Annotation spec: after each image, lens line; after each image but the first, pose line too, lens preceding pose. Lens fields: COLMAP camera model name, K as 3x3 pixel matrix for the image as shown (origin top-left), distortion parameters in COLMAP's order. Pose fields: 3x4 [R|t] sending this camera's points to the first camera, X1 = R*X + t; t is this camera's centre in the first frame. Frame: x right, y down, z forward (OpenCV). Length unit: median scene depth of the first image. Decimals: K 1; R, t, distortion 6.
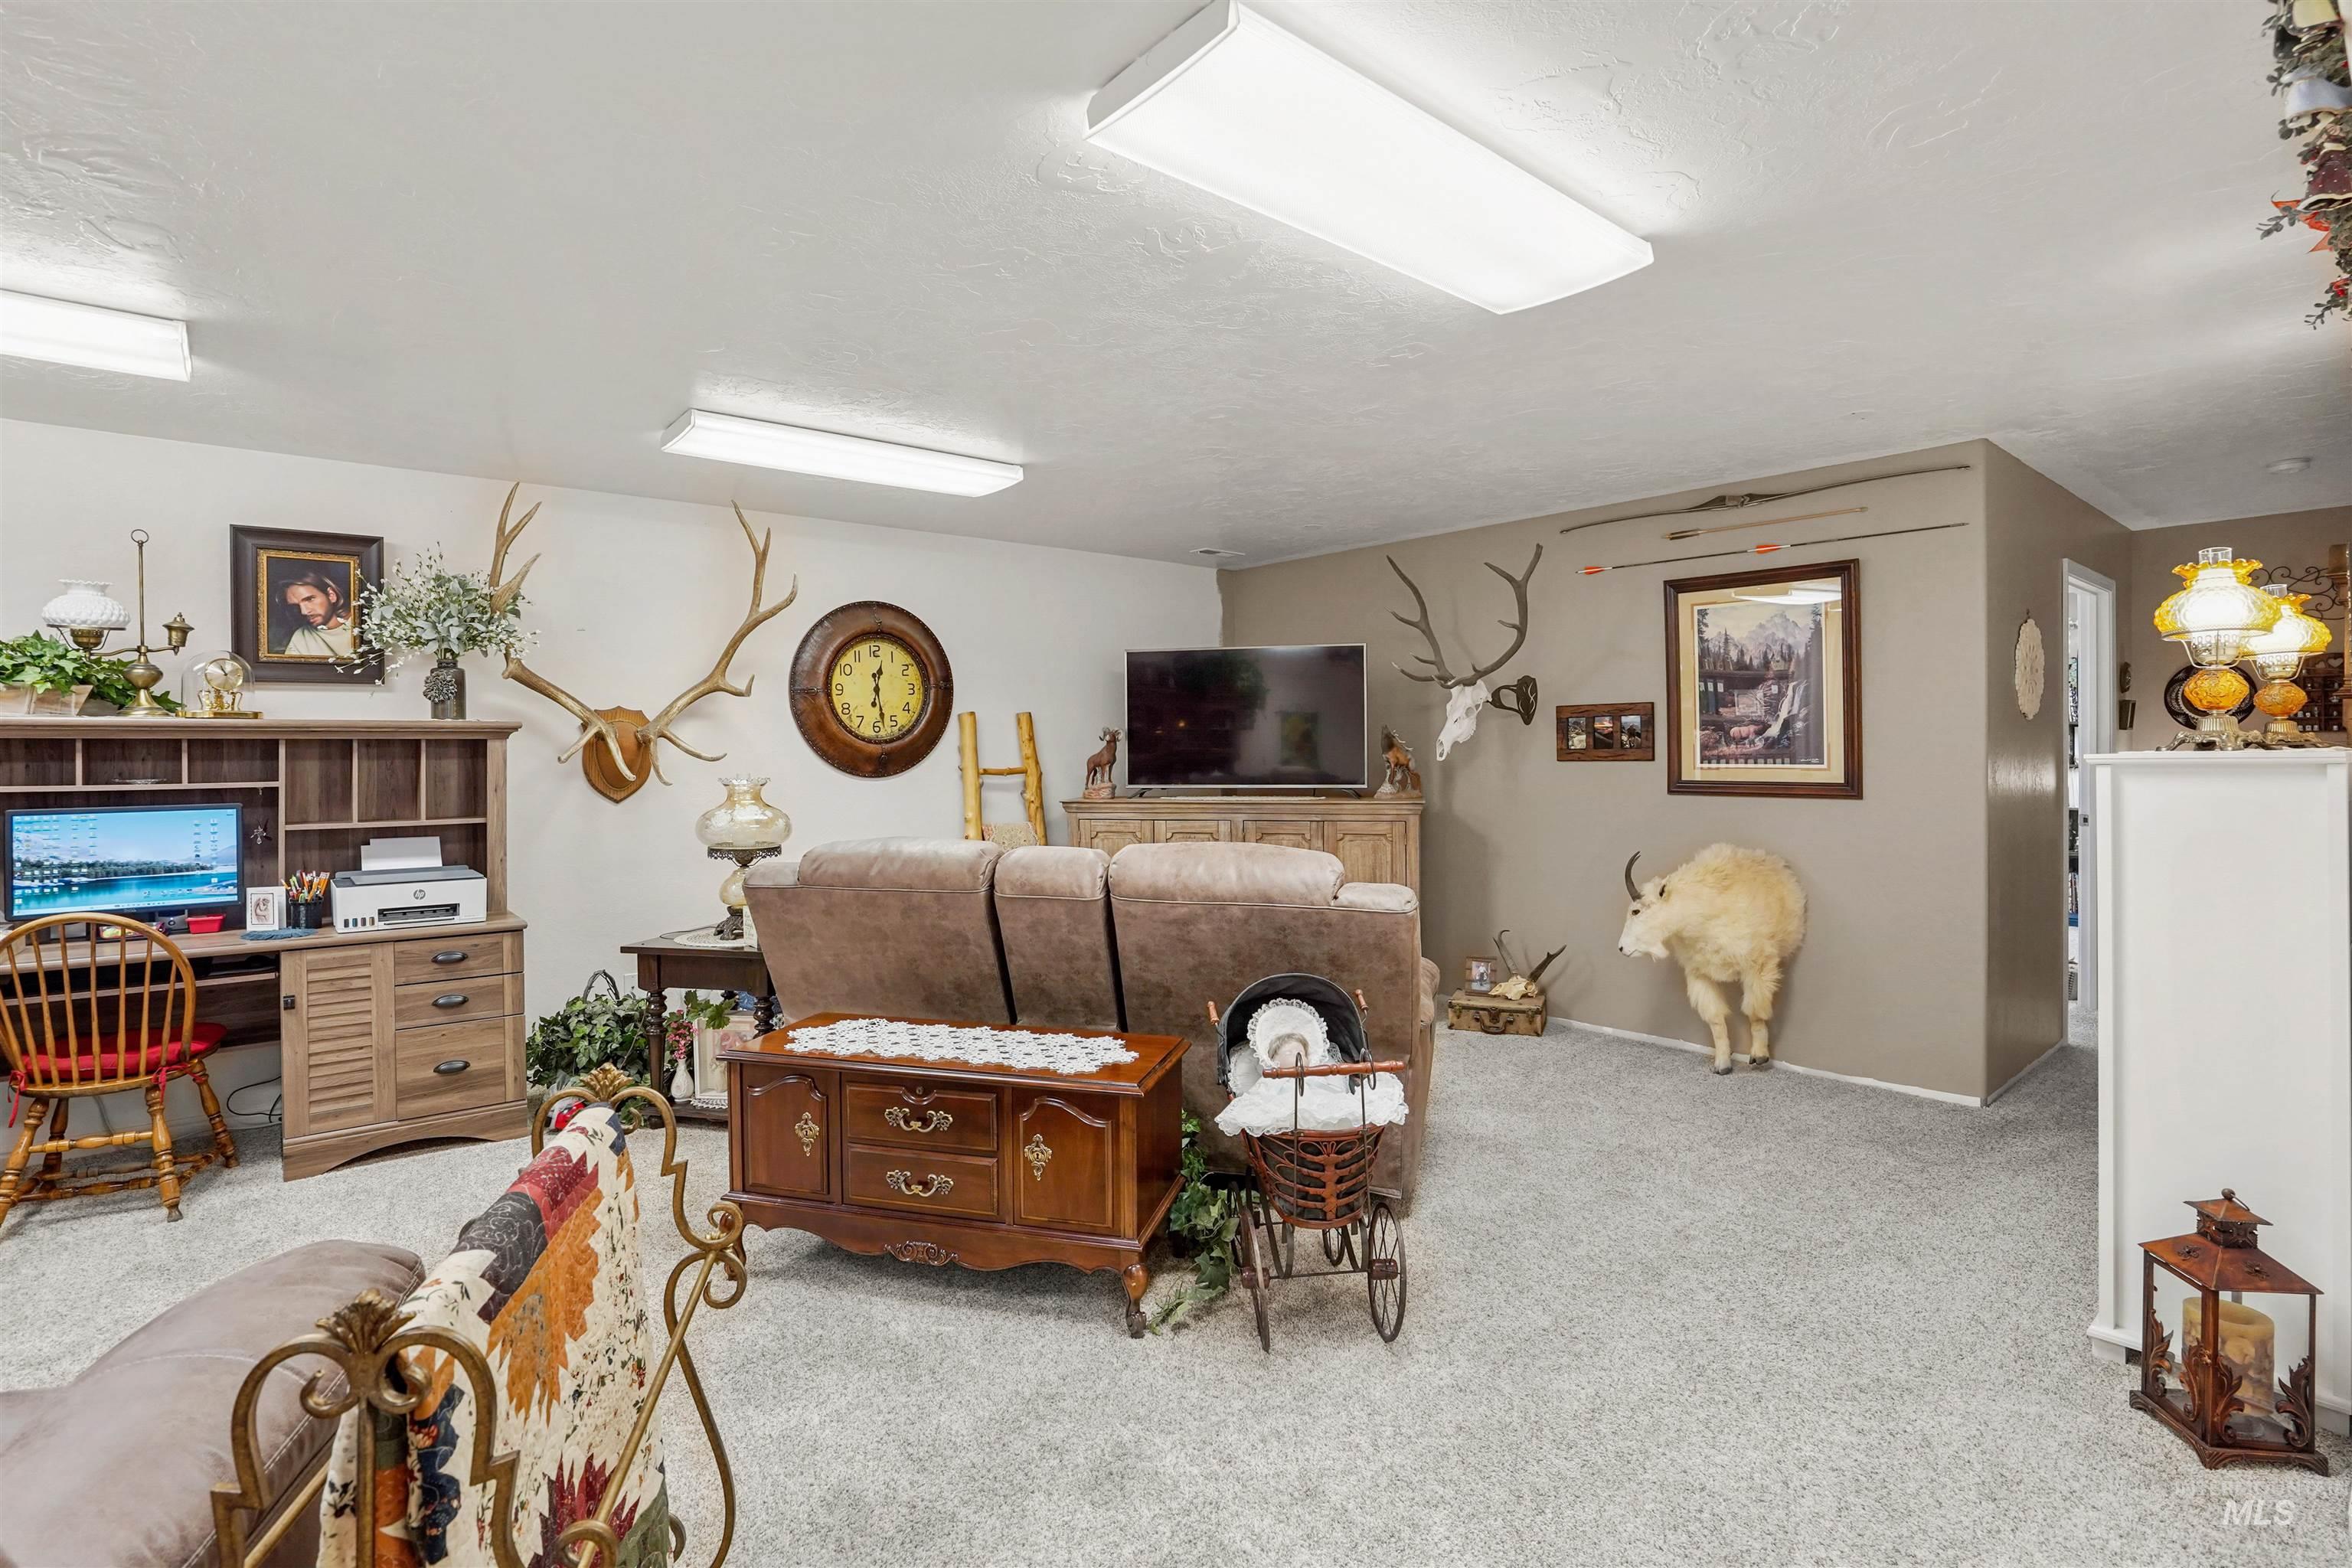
lens RADIAL K [[1109.5, 0, 1180.7], [0, 1109.5, 755.0], [0, 0, 1]] dist [-0.001663, -0.000405]
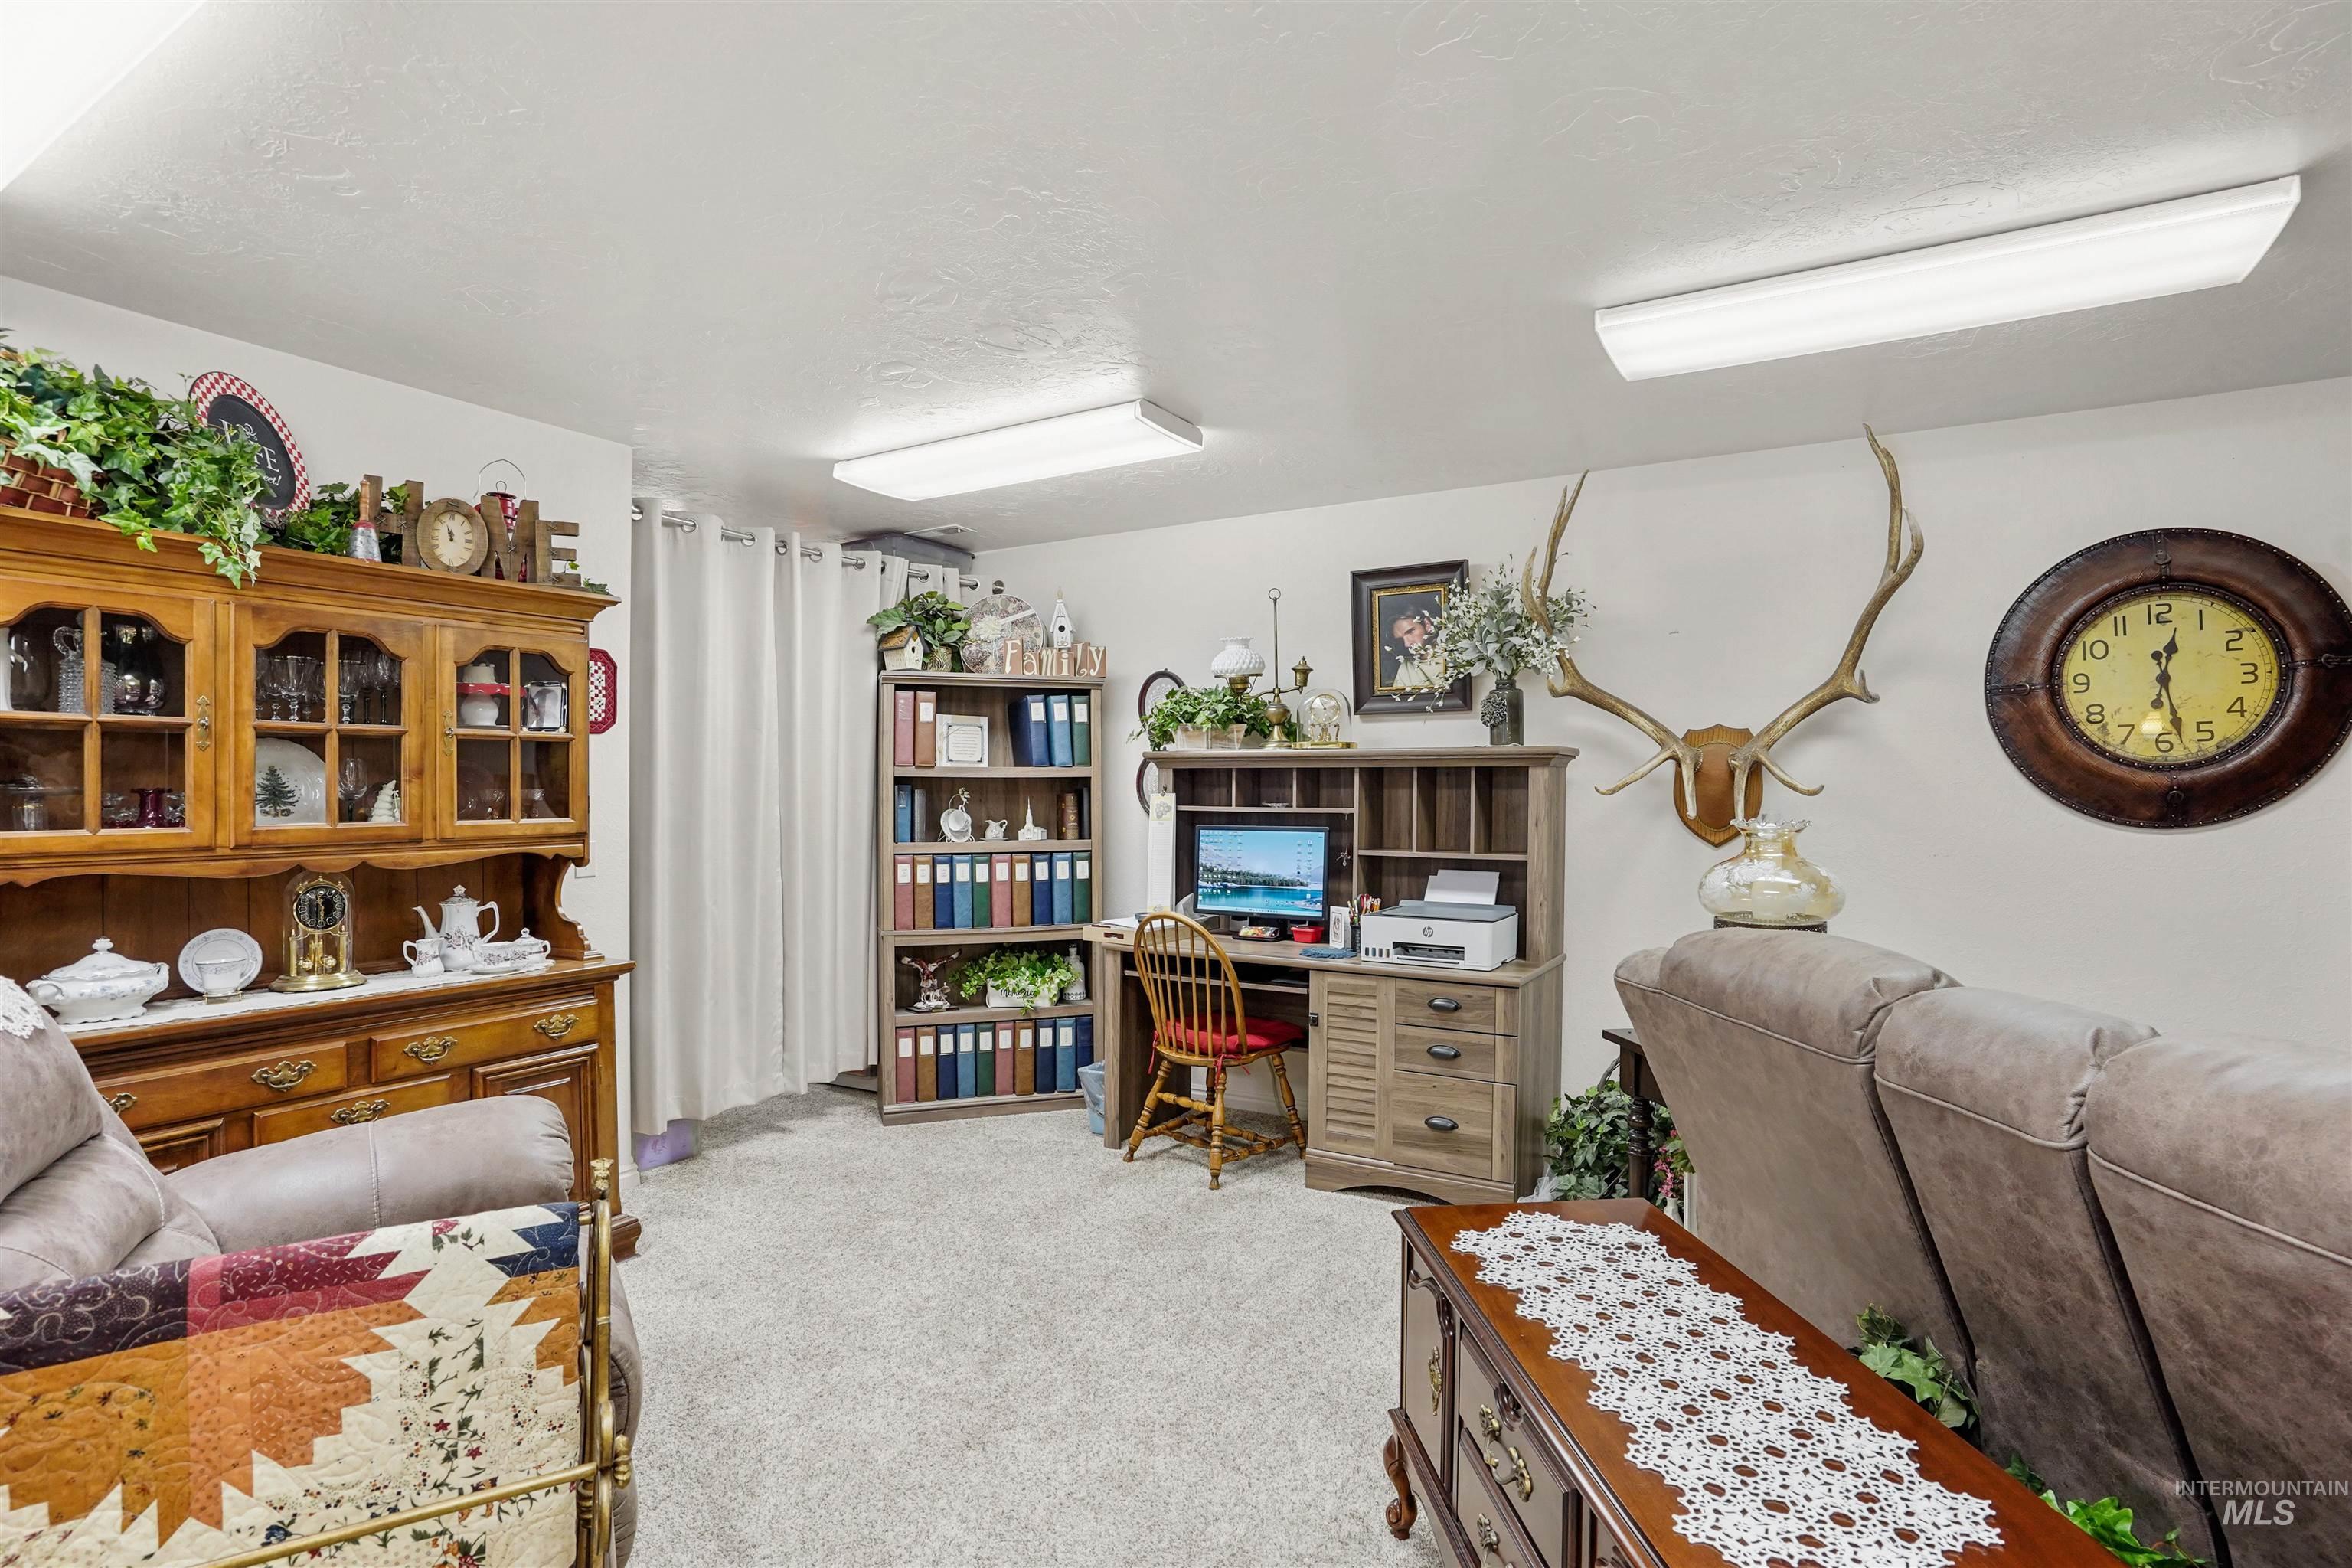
lens RADIAL K [[1163.3, 0, 1176.0], [0, 1163.3, 784.0], [0, 0, 1]] dist [-0.078288, 0.033005]
pose [[0.329249, 0.004863, -0.944231, 0.165454], [-0.009466, 0.999953, 0.001849, 0.000751], [0.944196, 0.008330, 0.329280, 0.467748]]
